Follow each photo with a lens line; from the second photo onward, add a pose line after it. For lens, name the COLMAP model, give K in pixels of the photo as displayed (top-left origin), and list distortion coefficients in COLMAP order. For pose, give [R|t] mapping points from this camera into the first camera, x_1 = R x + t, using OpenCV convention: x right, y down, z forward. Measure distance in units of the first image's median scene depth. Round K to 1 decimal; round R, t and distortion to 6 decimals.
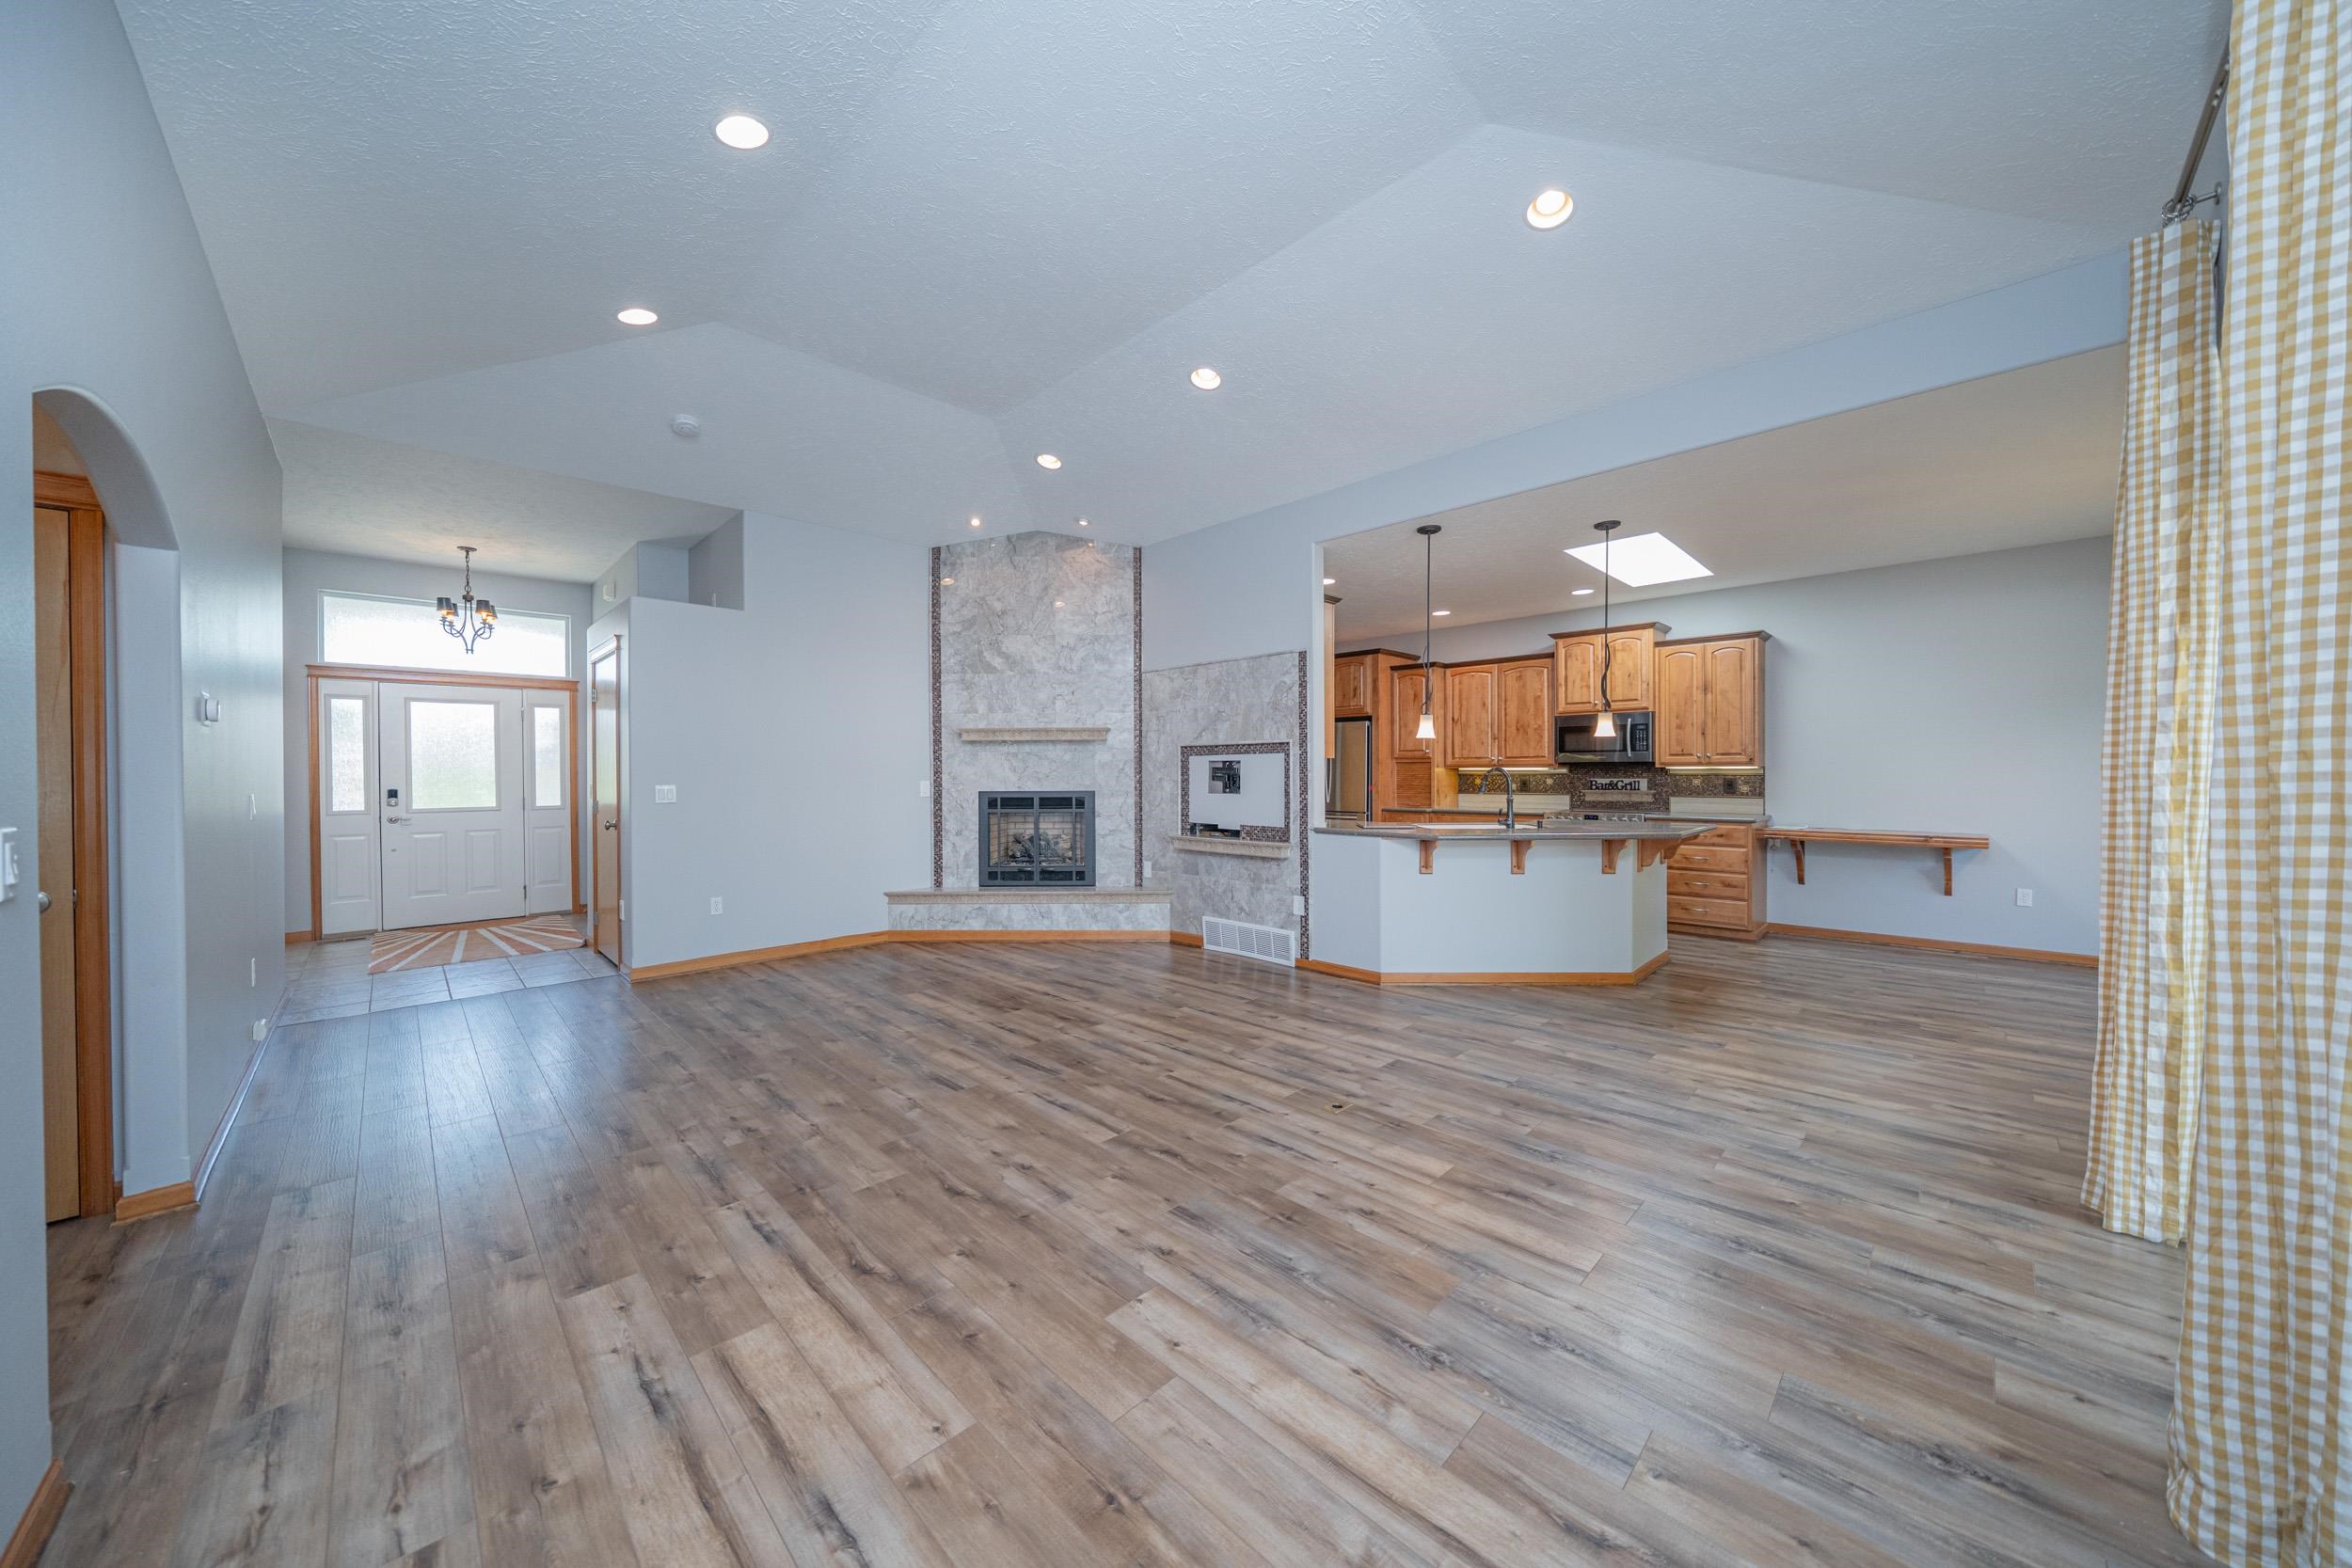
lens RADIAL K [[800.3, 0, 1188.2], [0, 800.3, 779.7], [0, 0, 1]] dist [-0.006105, -0.000003]
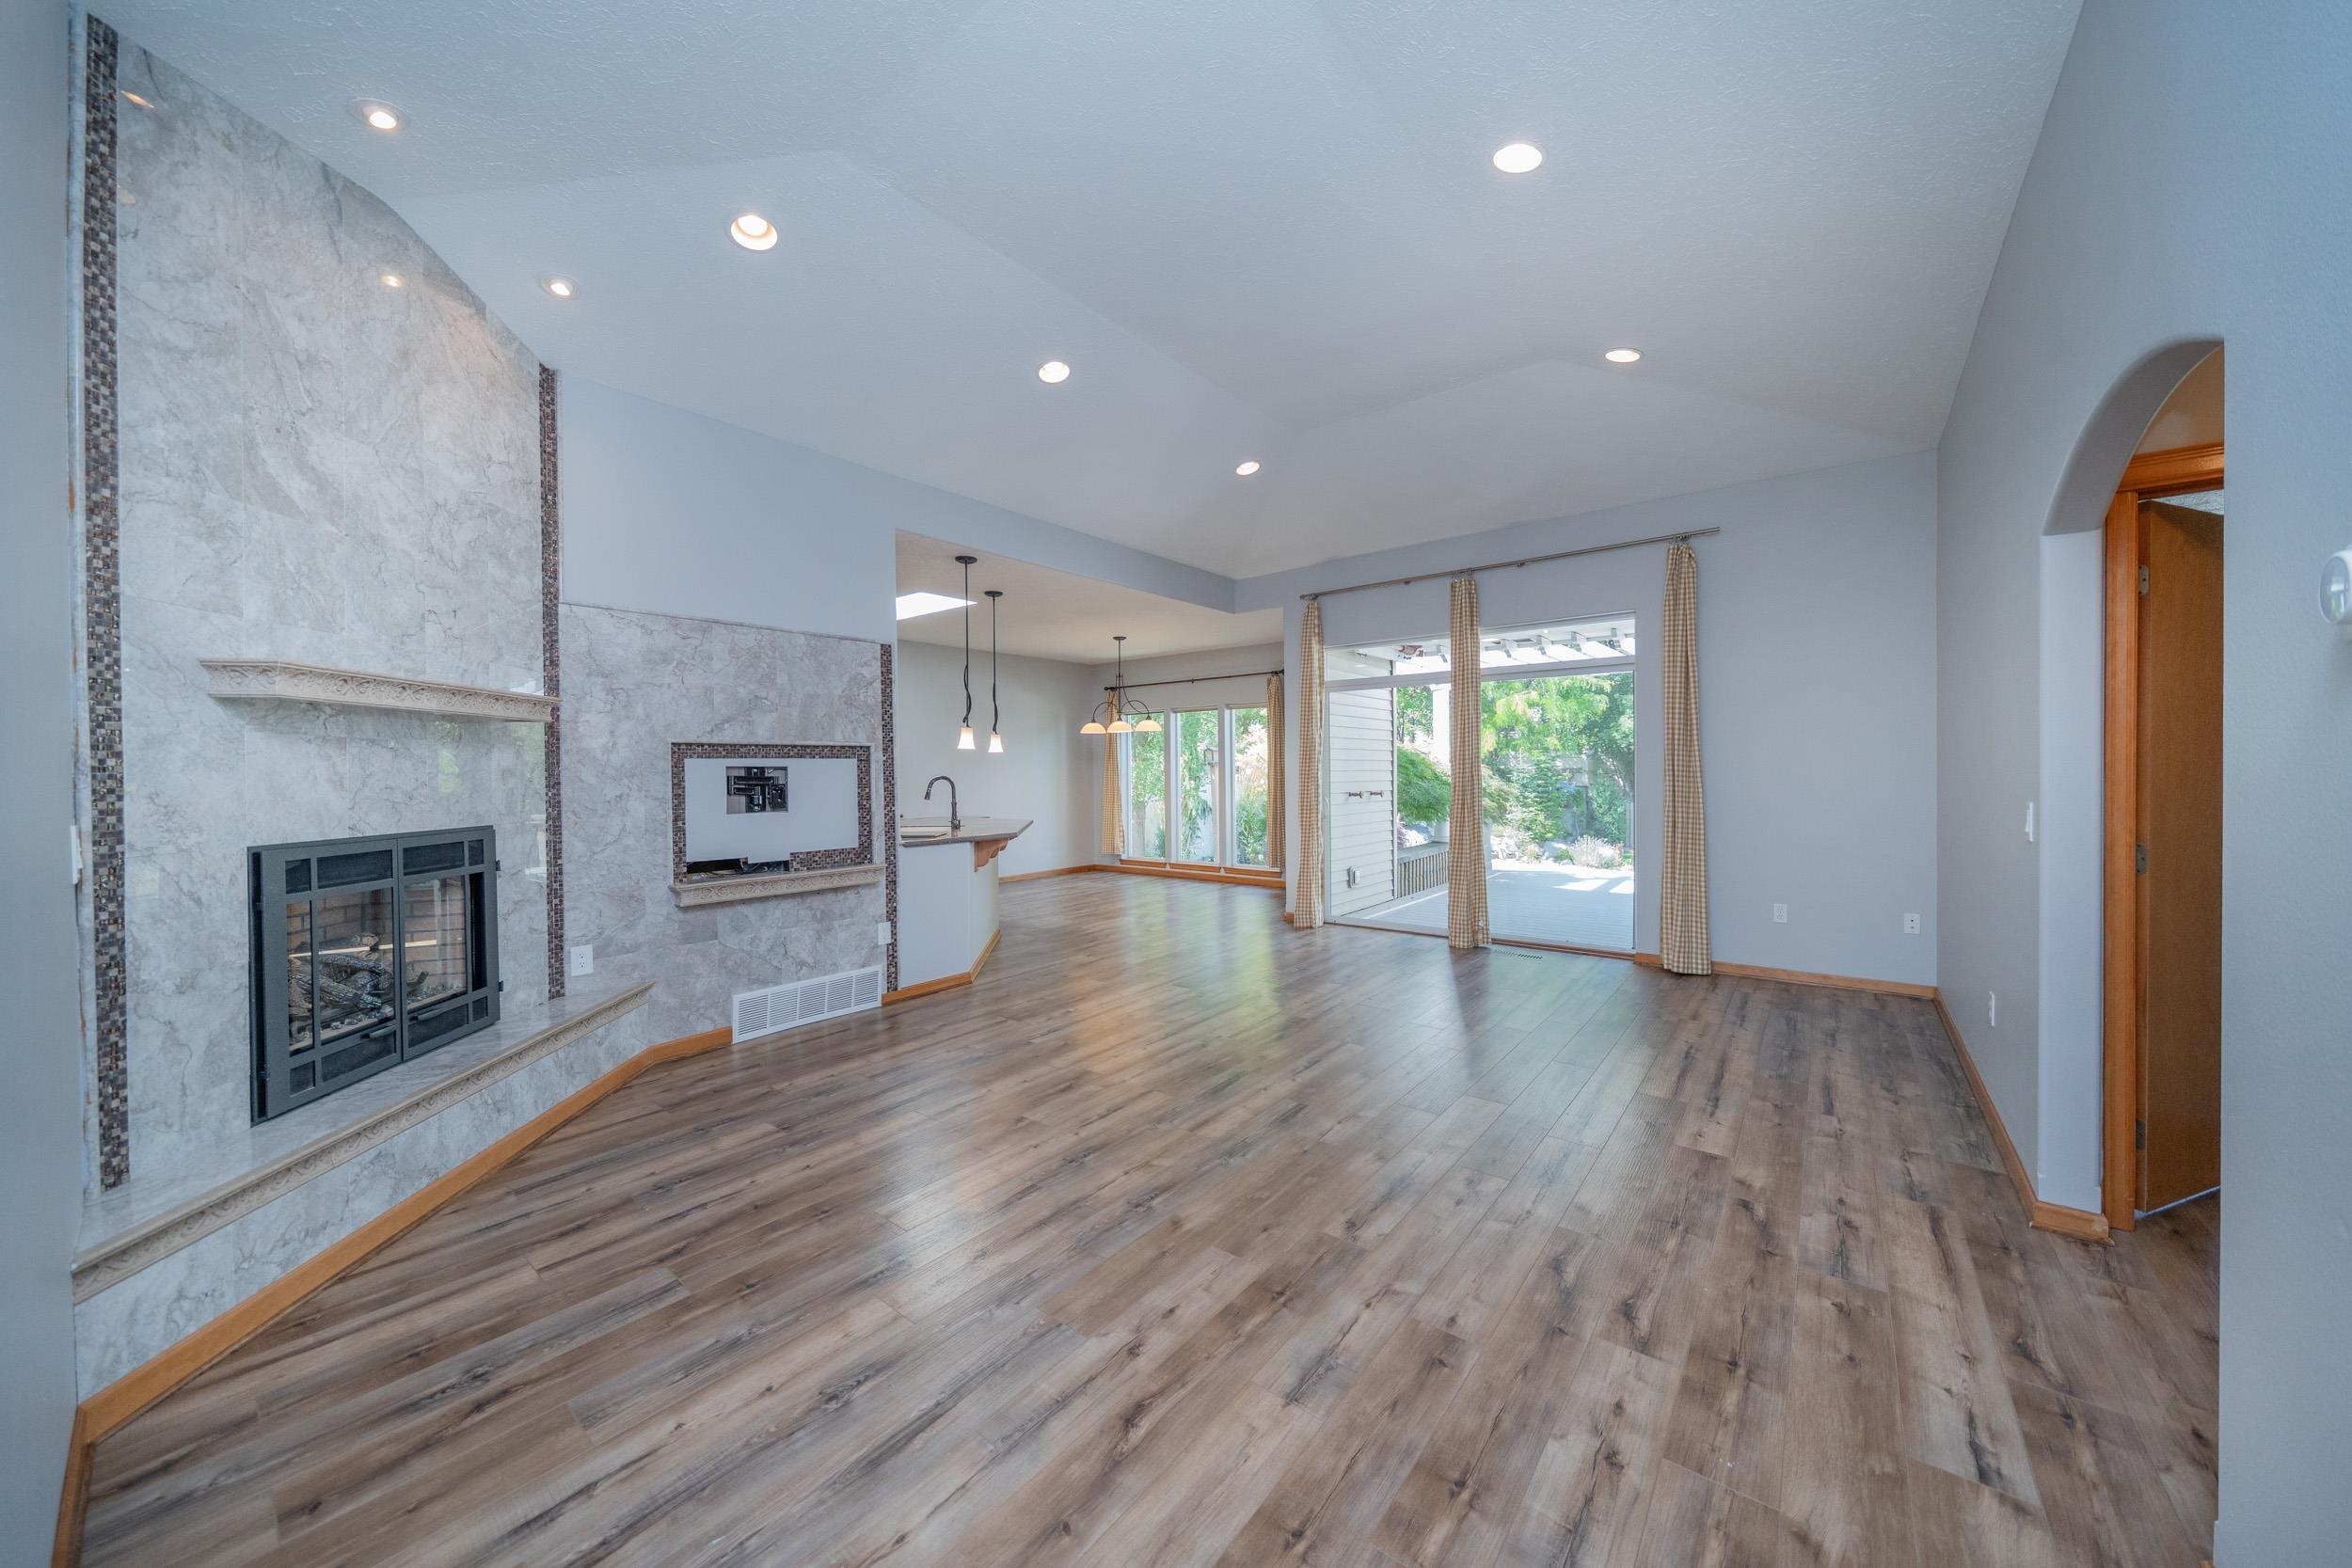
lens RADIAL K [[800.3, 0, 1173.7], [0, 800.3, 779.2], [0, 0, 1]] dist [-0.006105, -0.000003]
pose [[-0.095605, -0.004149, 0.995411, -0.749248], [0.019178, 0.999798, 0.006009, -0.010369], [-0.995235, 0.019664, -0.095506, 0.752997]]
